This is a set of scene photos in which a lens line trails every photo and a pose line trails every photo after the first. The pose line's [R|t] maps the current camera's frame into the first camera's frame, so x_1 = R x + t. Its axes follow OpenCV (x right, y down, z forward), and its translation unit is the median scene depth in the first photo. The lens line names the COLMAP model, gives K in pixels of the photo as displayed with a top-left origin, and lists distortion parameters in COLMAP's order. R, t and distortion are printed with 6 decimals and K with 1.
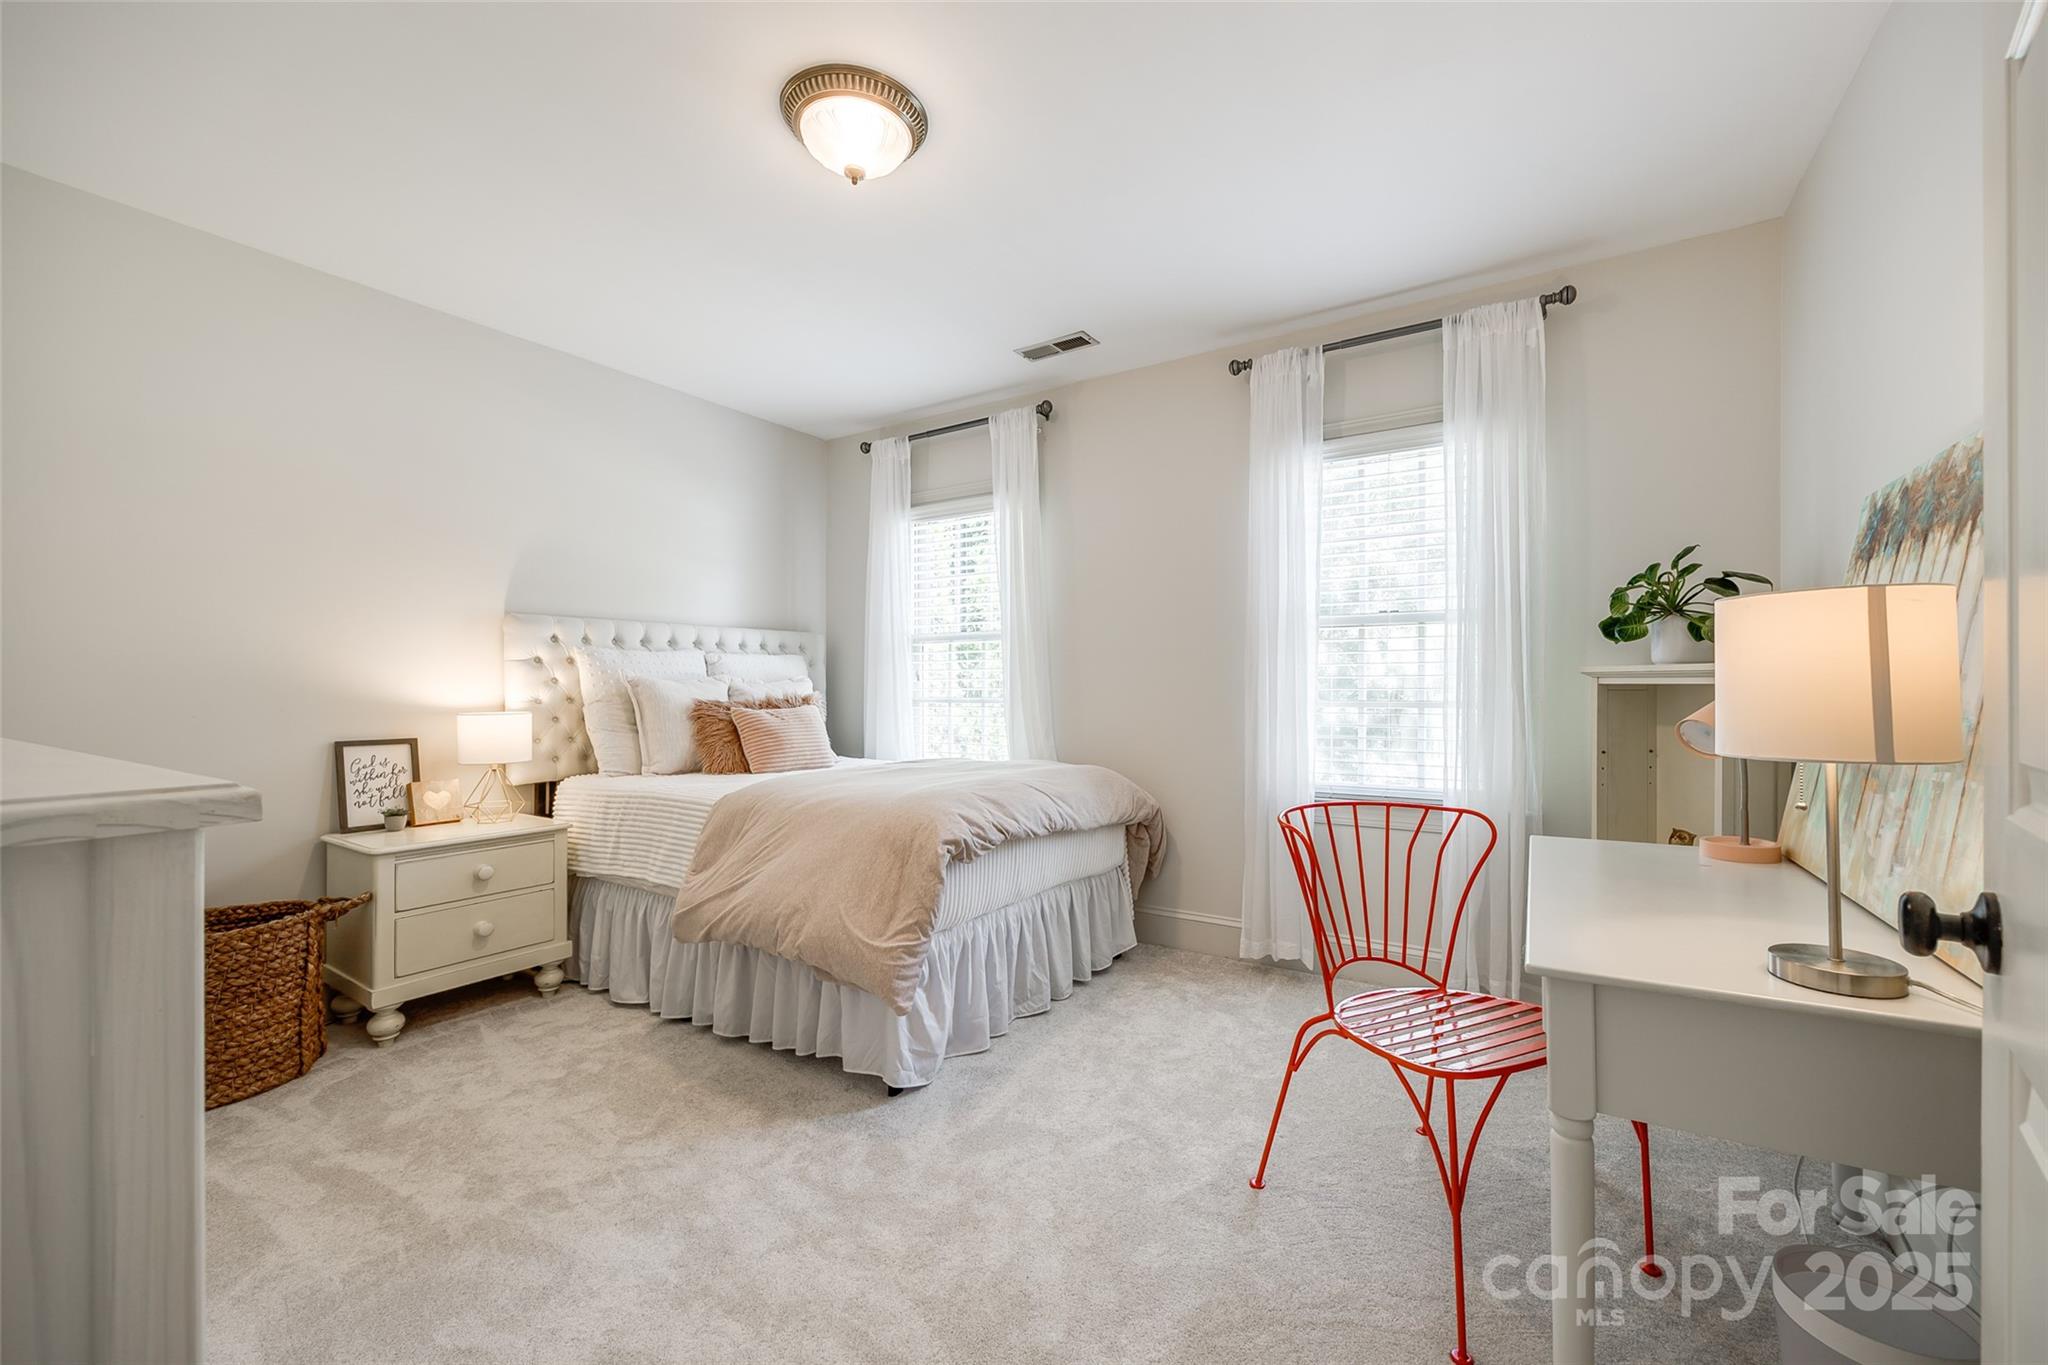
lens RADIAL K [[818.6, 0, 1040.4], [0, 818.6, 689.8], [0, 0, 1]] dist [0.000303, 0.000000]
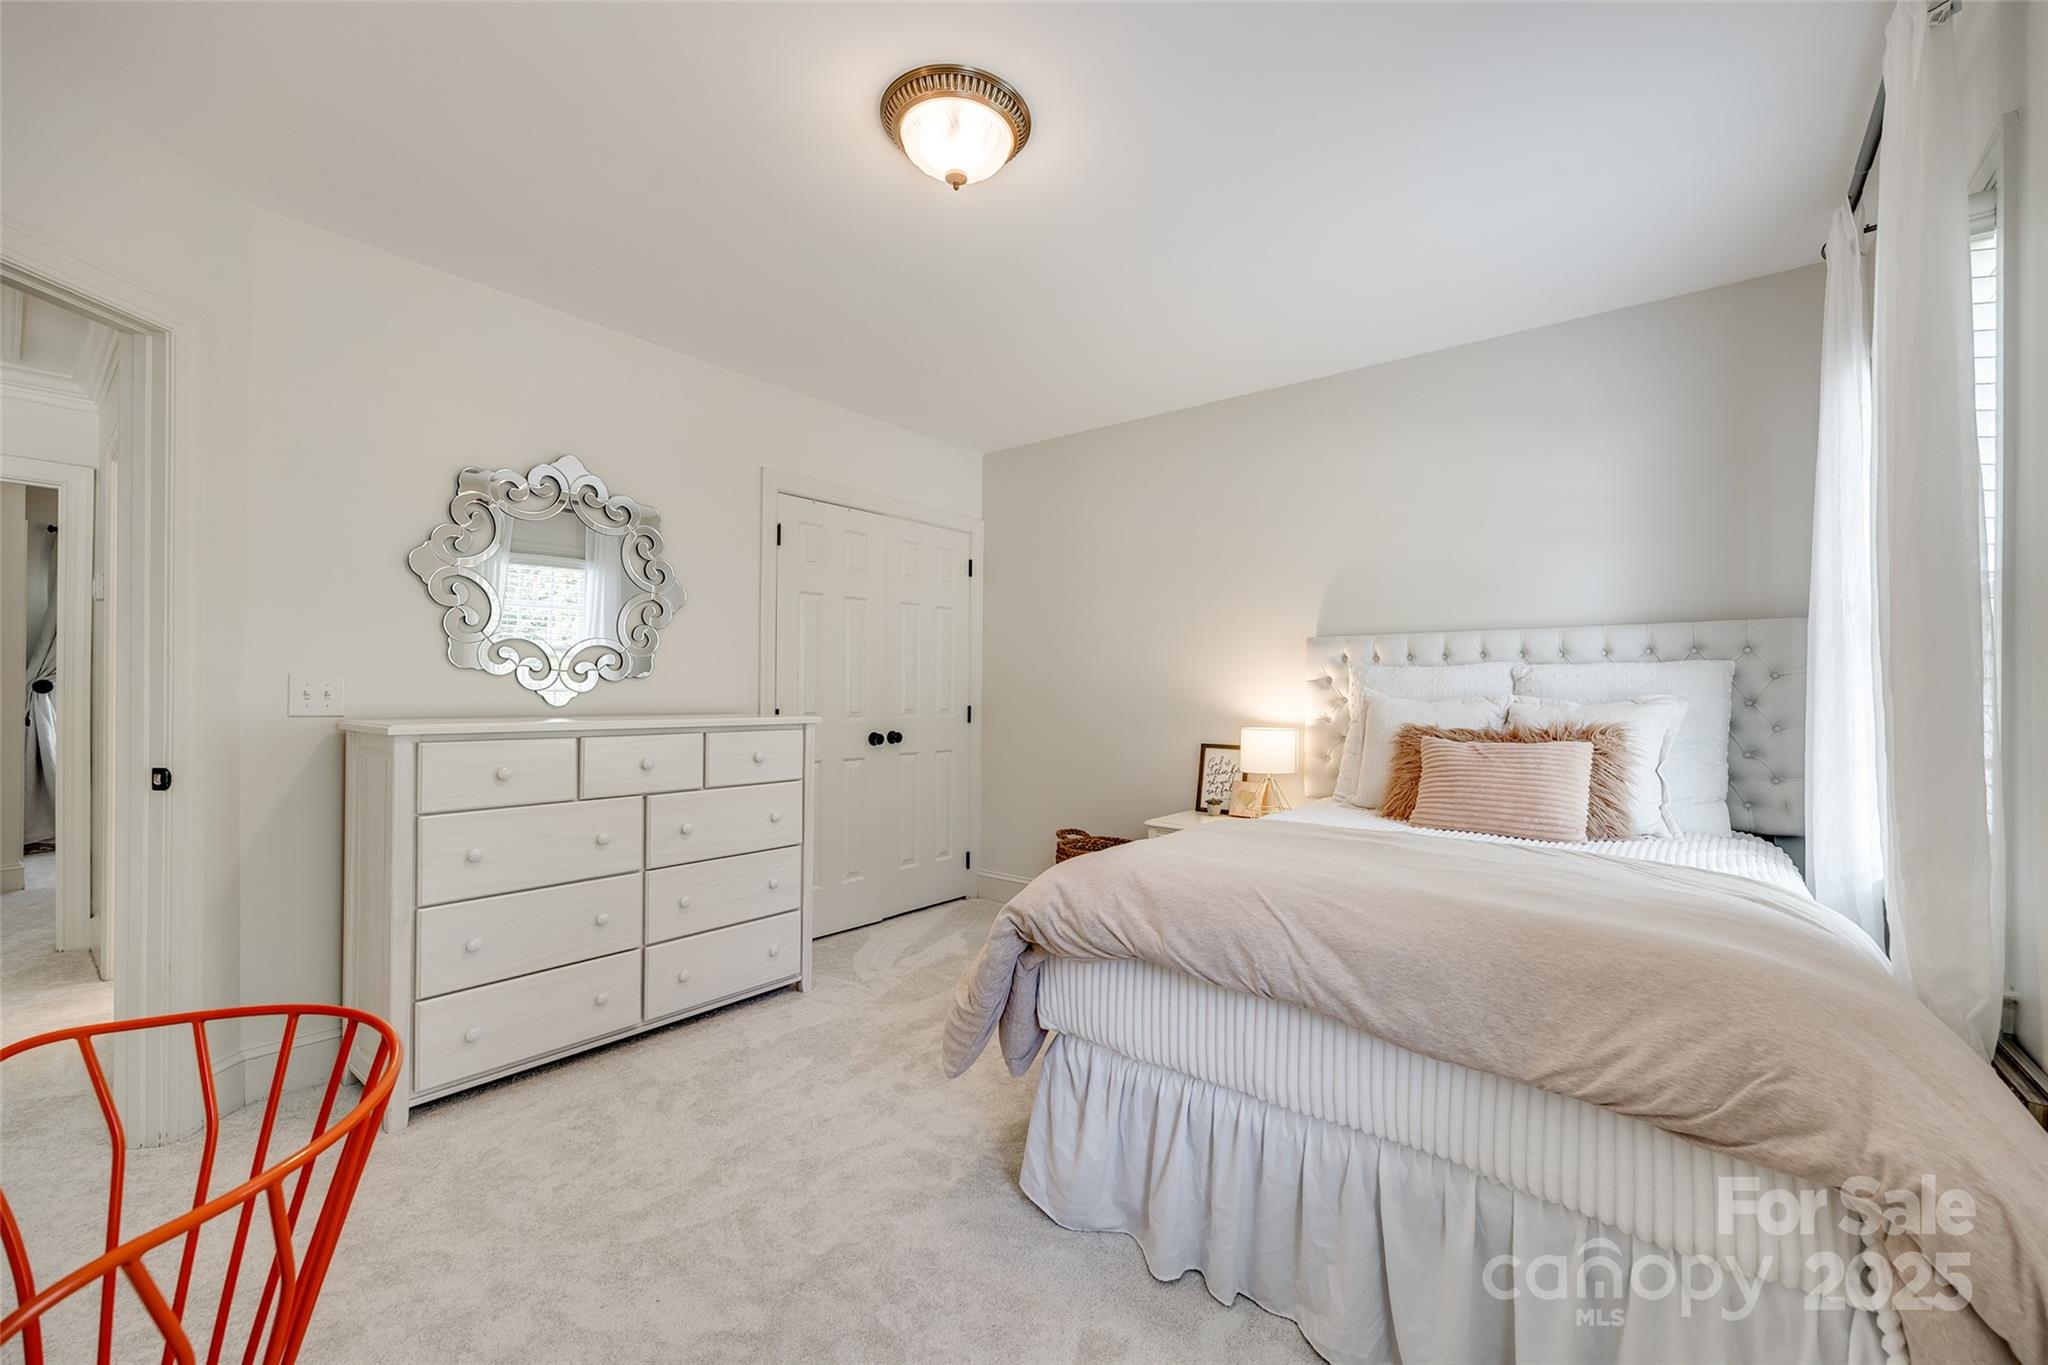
lens RADIAL K [[818.6, 0, 1040.4], [0, 818.6, 689.8], [0, 0, 1]] dist [0.000303, 0.000000]
pose [[-0.081449, -0.003652, -0.996671, 0.453866], [-0.015146, 0.999882, -0.002426, -0.016027], [0.996562, 0.014898, -0.081495, 0.741955]]
